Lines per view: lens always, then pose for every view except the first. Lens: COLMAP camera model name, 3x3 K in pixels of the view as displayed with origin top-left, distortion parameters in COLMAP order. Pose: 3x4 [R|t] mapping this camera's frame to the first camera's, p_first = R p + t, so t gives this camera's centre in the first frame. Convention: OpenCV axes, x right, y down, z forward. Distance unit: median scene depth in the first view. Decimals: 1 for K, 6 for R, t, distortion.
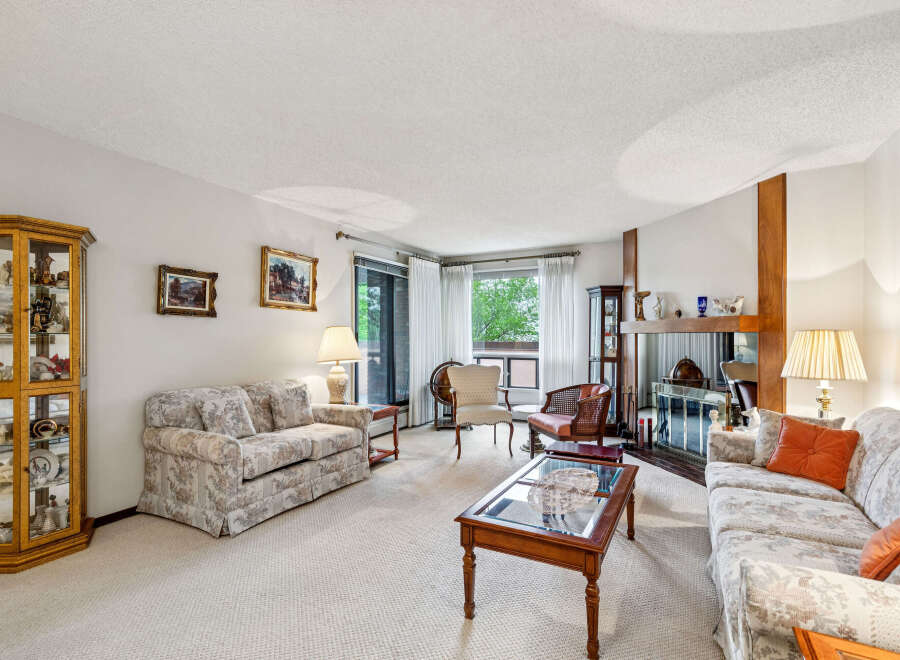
lens RADIAL K [[447.5, 0, 453.7], [0, 447.5, 334.0], [0, 0, 1]] dist [0.006956, -0.000475]
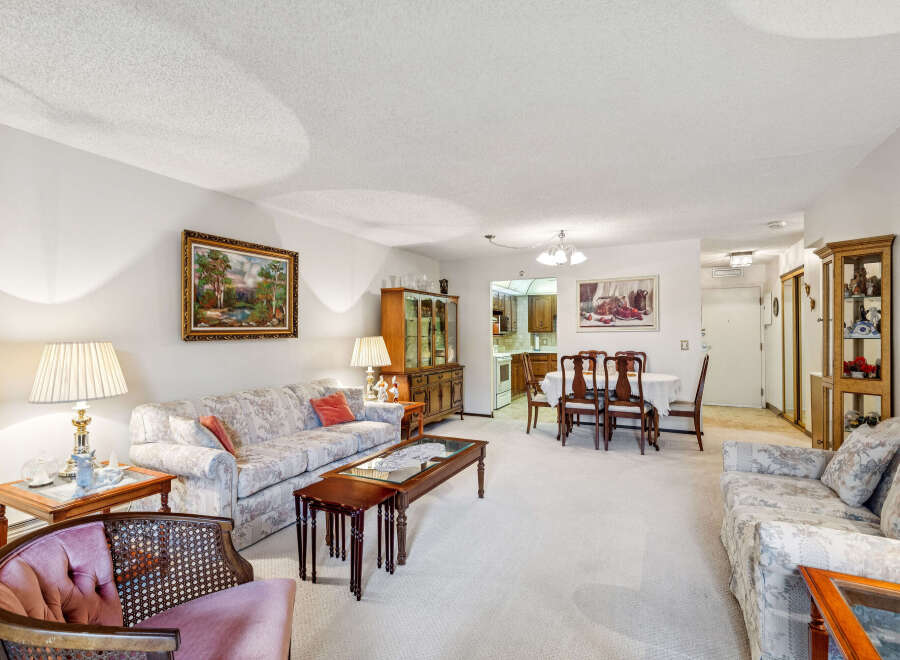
lens RADIAL K [[447.5, 0, 453.7], [0, 447.5, 334.0], [0, 0, 1]] dist [0.006956, -0.000475]
pose [[-0.999212, 0.008417, -0.038788, 0.110607], [0.008679, 0.999941, -0.006583, -0.010127], [0.038730, -0.006914, -0.999226, 1.464528]]
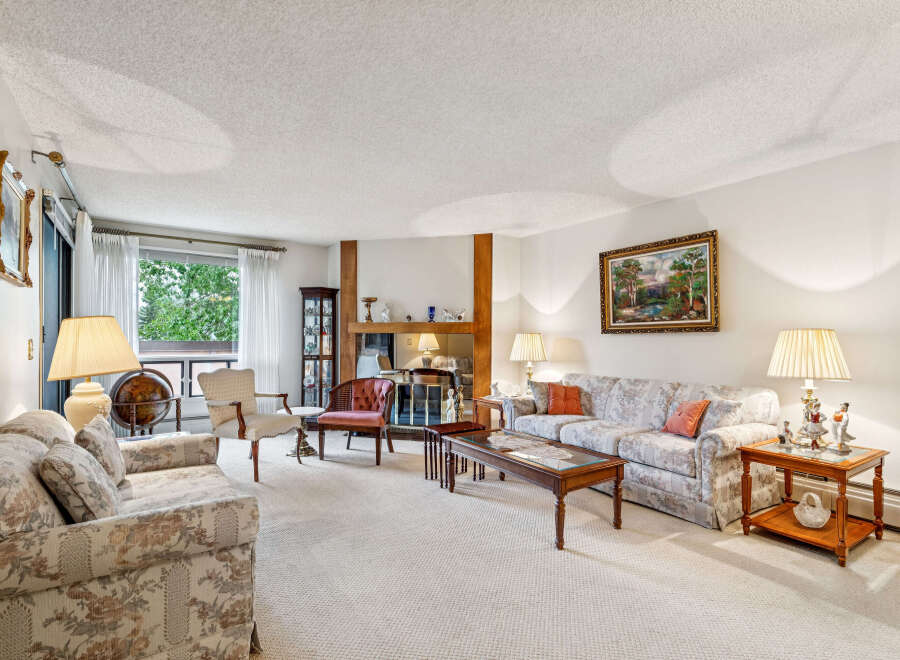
lens RADIAL K [[447.5, 0, 453.7], [0, 447.5, 334.0], [0, 0, 1]] dist [0.006956, -0.000475]
pose [[0.482514, 0.010825, 0.875822, -0.649079], [-0.012156, 0.999910, -0.005661, 0.005903], [-0.875804, -0.007915, 0.482602, 0.329500]]
